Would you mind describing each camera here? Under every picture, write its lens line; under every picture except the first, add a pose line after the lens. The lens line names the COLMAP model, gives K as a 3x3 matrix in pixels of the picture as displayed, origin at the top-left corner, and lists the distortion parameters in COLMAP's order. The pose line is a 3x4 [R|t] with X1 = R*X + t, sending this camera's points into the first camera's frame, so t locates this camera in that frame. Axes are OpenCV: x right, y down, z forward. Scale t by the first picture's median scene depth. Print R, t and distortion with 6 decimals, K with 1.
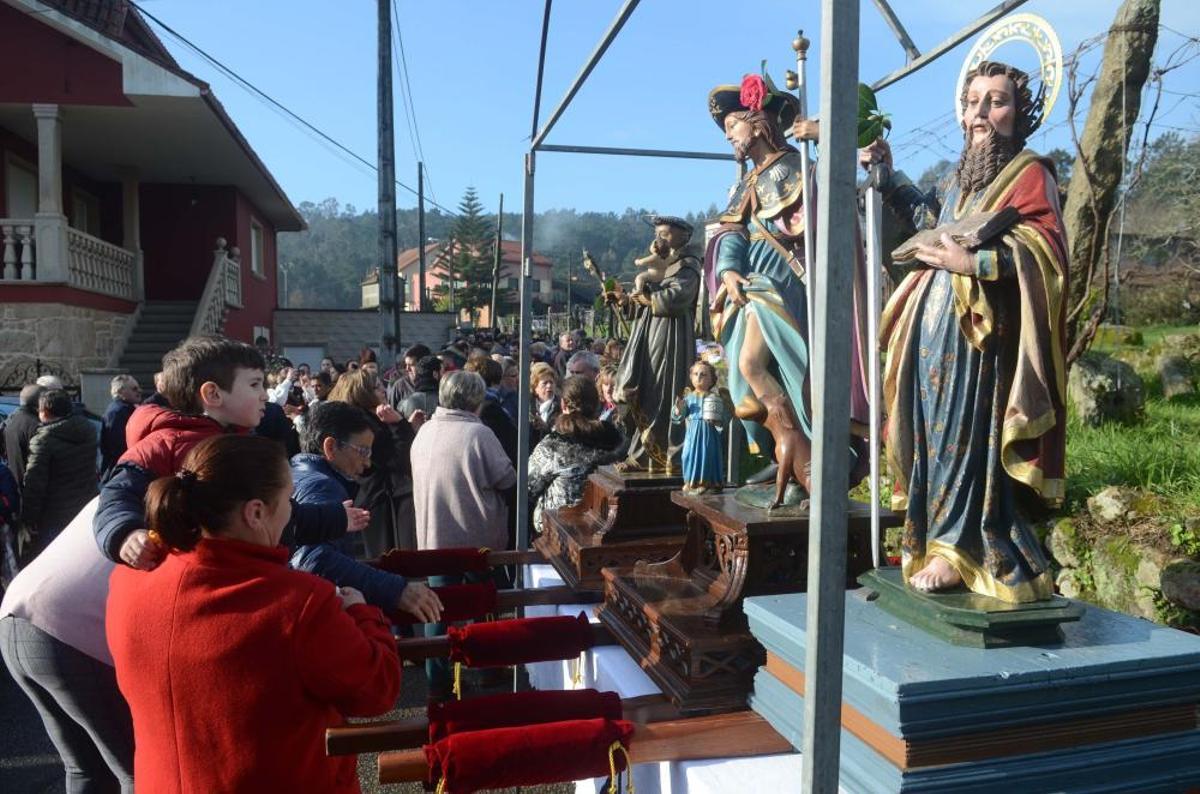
lens RADIAL K [[910.5, 0, 600.4], [0, 910.5, 414.0], [0, 0, 1]] dist [-0.020834, -0.040877]
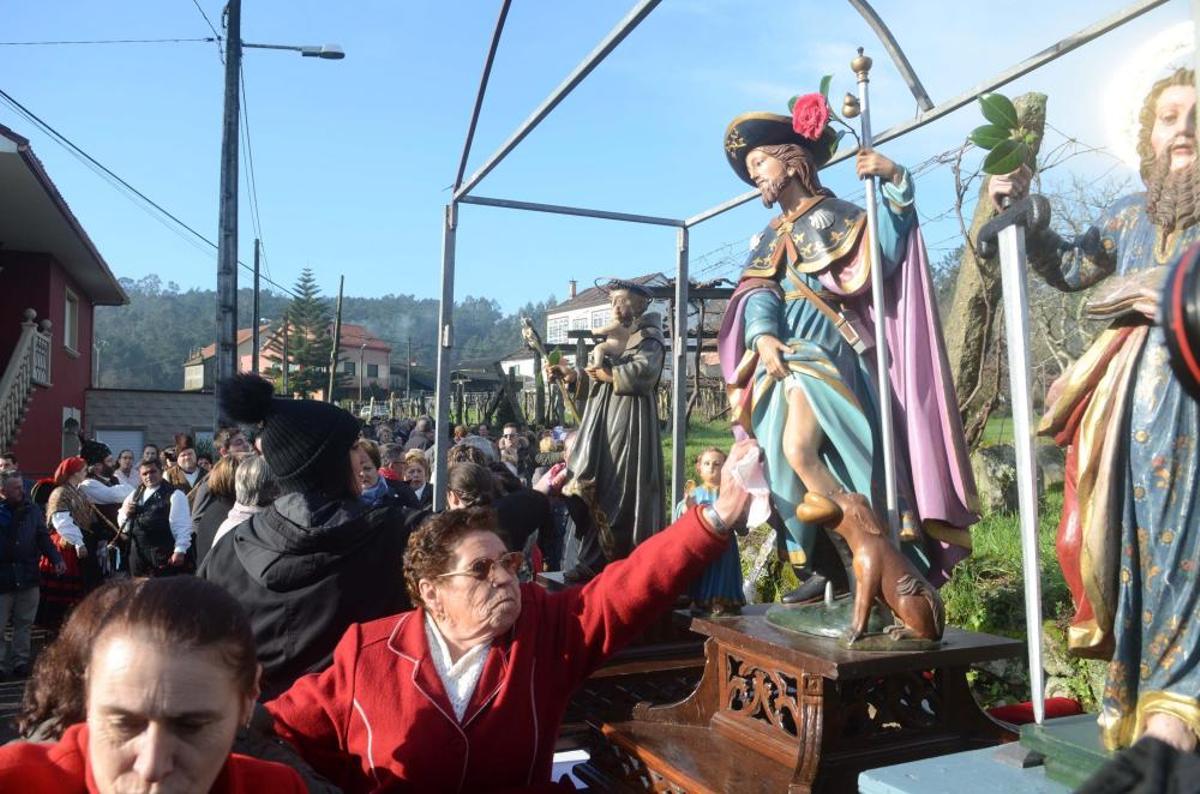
lens RADIAL K [[906.3, 0, 600.2], [0, 906.3, 413.1], [0, 0, 1]] dist [-0.021178, -0.041315]
pose [[0.983258, 0.012918, 0.181759, -0.106883], [0.004887, 0.995256, -0.097168, -0.008695], [-0.182152, 0.096429, 0.978531, 0.182184]]
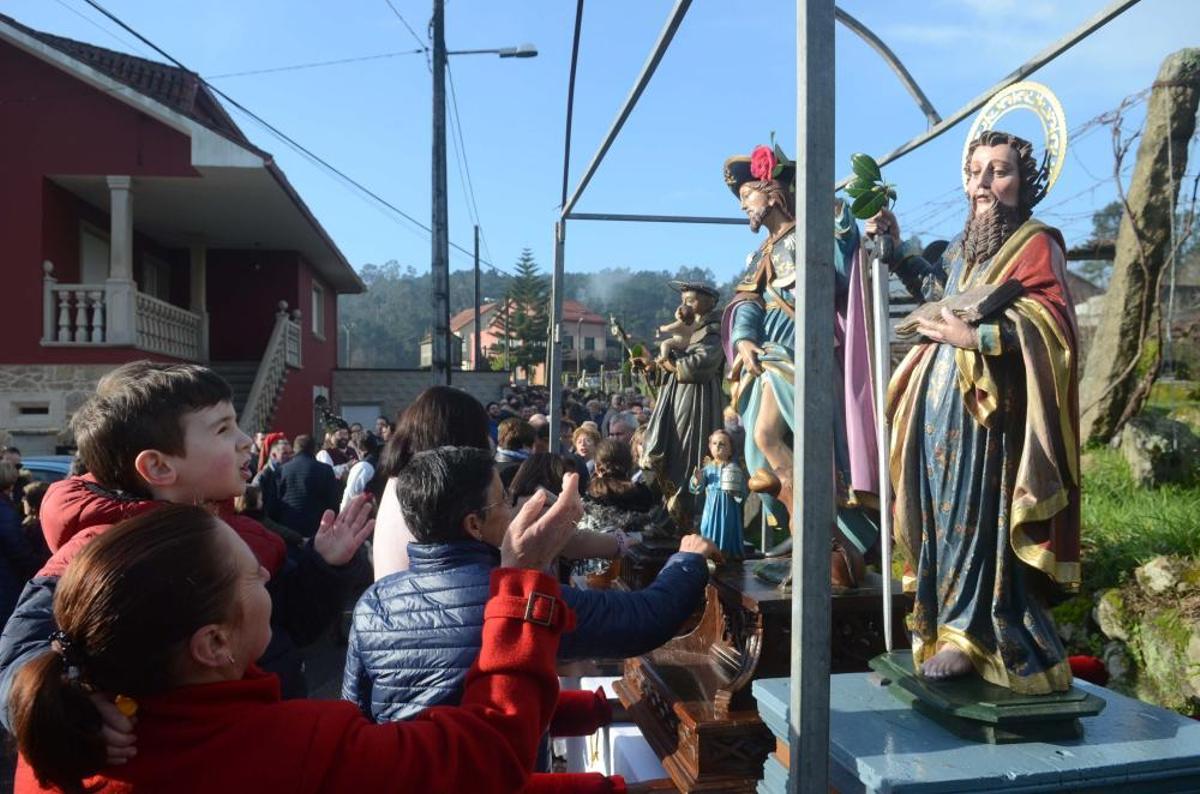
lens RADIAL K [[906.3, 0, 600.2], [0, 906.3, 413.1], [0, 0, 1]] dist [-0.021178, -0.041315]
pose [[0.998062, -0.003518, -0.062128, 0.033716], [-0.000362, 0.998056, -0.062318, -0.012340], [0.062226, 0.062219, 0.996121, 0.010057]]
